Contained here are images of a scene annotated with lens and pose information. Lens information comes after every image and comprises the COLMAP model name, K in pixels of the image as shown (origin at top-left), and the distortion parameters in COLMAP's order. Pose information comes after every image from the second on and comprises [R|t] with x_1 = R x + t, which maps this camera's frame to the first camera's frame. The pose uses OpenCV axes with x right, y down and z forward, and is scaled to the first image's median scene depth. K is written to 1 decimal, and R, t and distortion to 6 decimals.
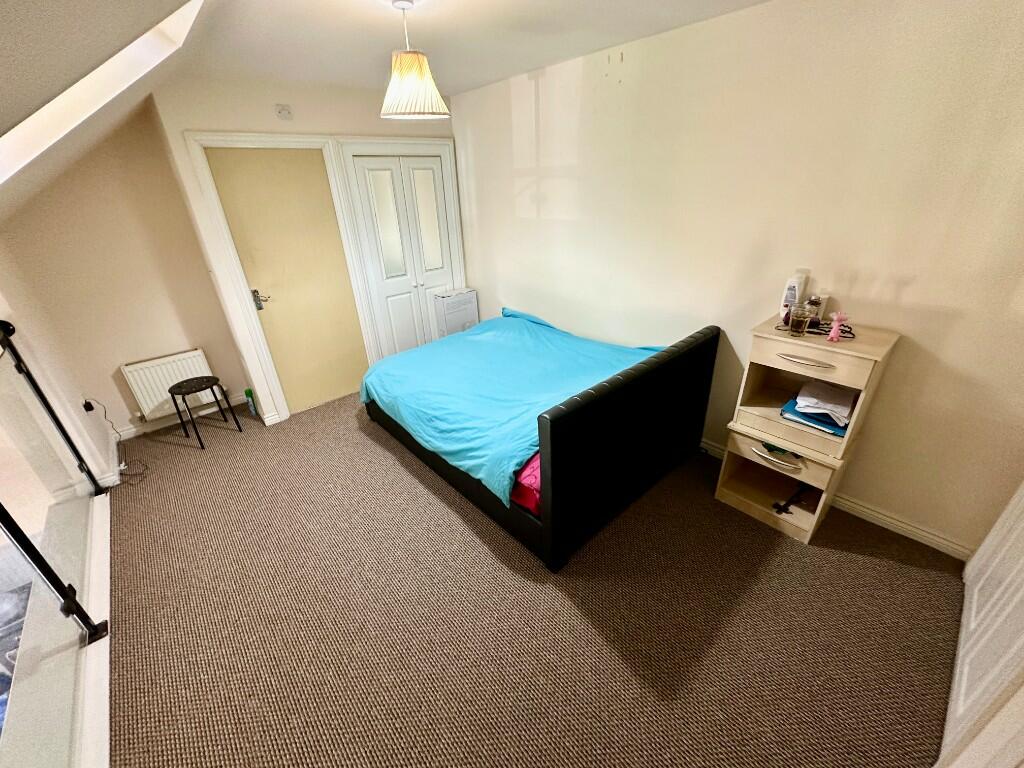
lens RADIAL K [[406.0, 0, 513.0], [0, 406.0, 384.1], [0, 0, 1]] dist [-0.002103, 0.000246]
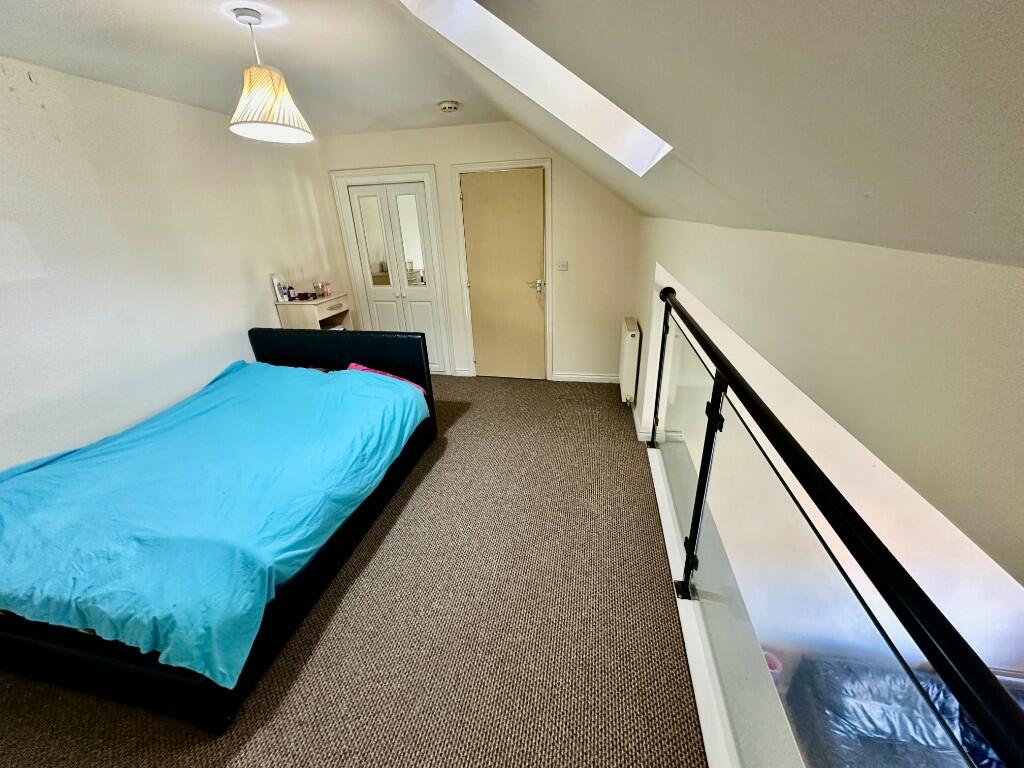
lens RADIAL K [[406.0, 0, 513.0], [0, 406.0, 384.1], [0, 0, 1]] dist [-0.002103, 0.000246]
pose [[-0.595131, -0.250605, 0.763555, -1.203390], [0.413221, 0.719478, 0.558211, -0.454072], [-0.689252, 0.647725, -0.324629, 1.092948]]
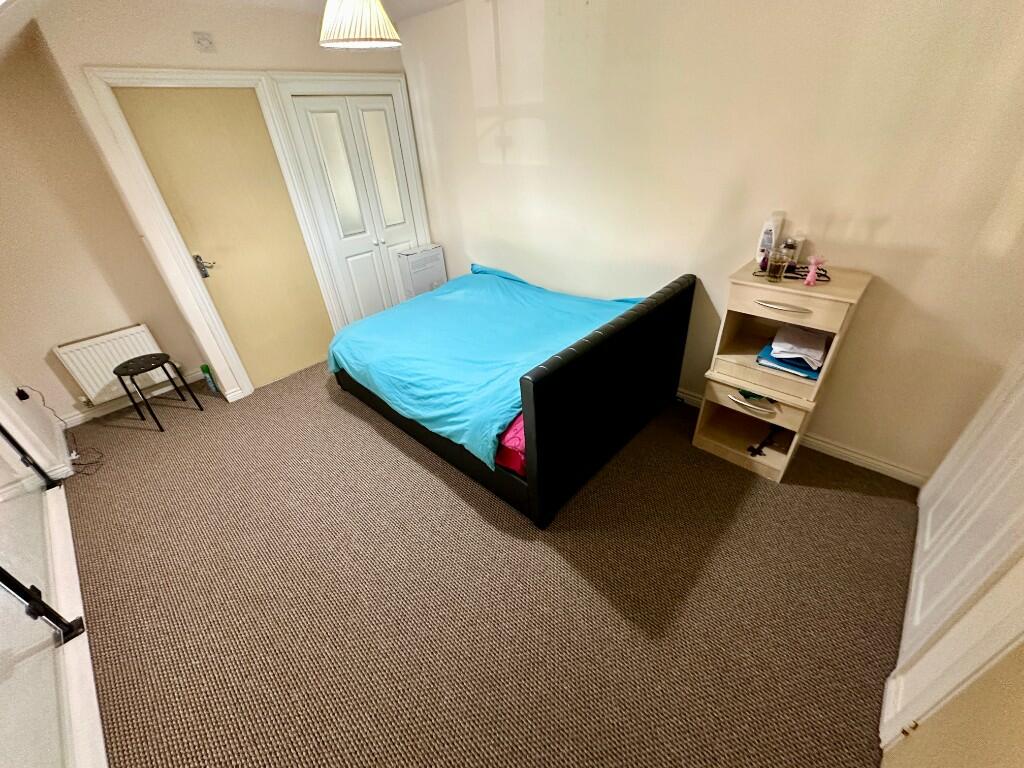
lens RADIAL K [[406.0, 0, 513.0], [0, 406.0, 384.1], [0, 0, 1]] dist [-0.002103, 0.000246]
pose [[0.995983, -0.060995, 0.065560, -0.014810], [0.053694, 0.992713, 0.107879, -0.009628], [-0.071663, -0.103925, 0.992000, 0.031761]]
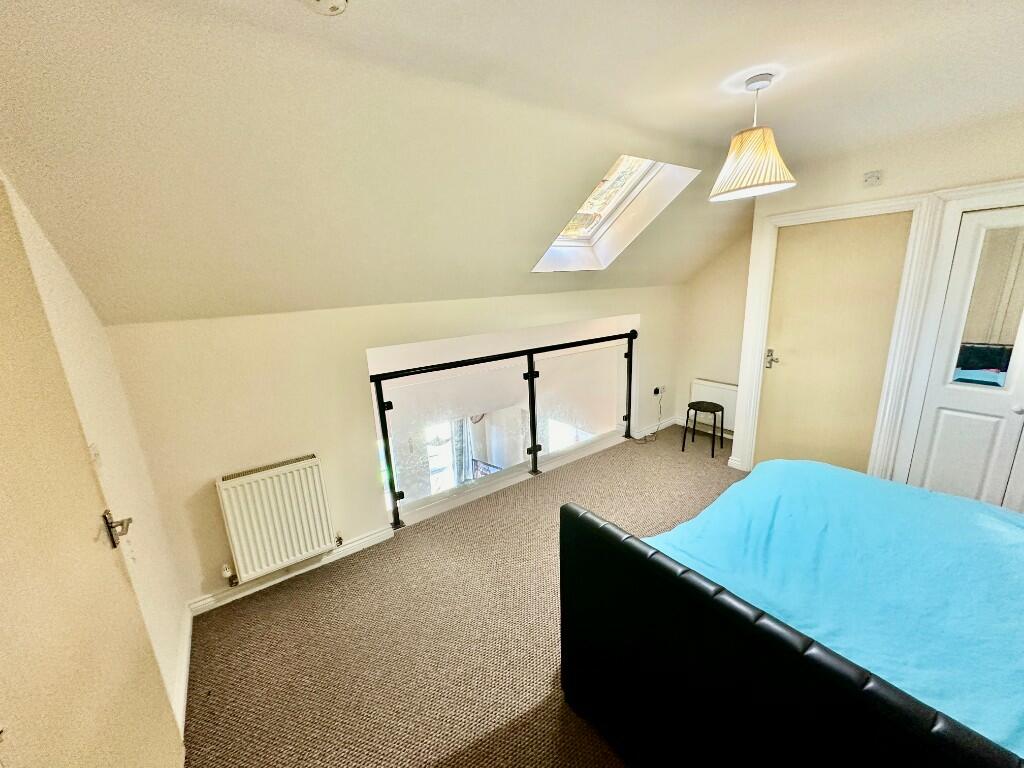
lens RADIAL K [[406.0, 0, 513.0], [0, 406.0, 384.1], [0, 0, 1]] dist [-0.002103, 0.000246]
pose [[-0.111478, 0.284076, -0.952299, 0.718409], [-0.396449, 0.866003, 0.304742, -0.312433], [0.911264, 0.411510, 0.016082, 0.597954]]
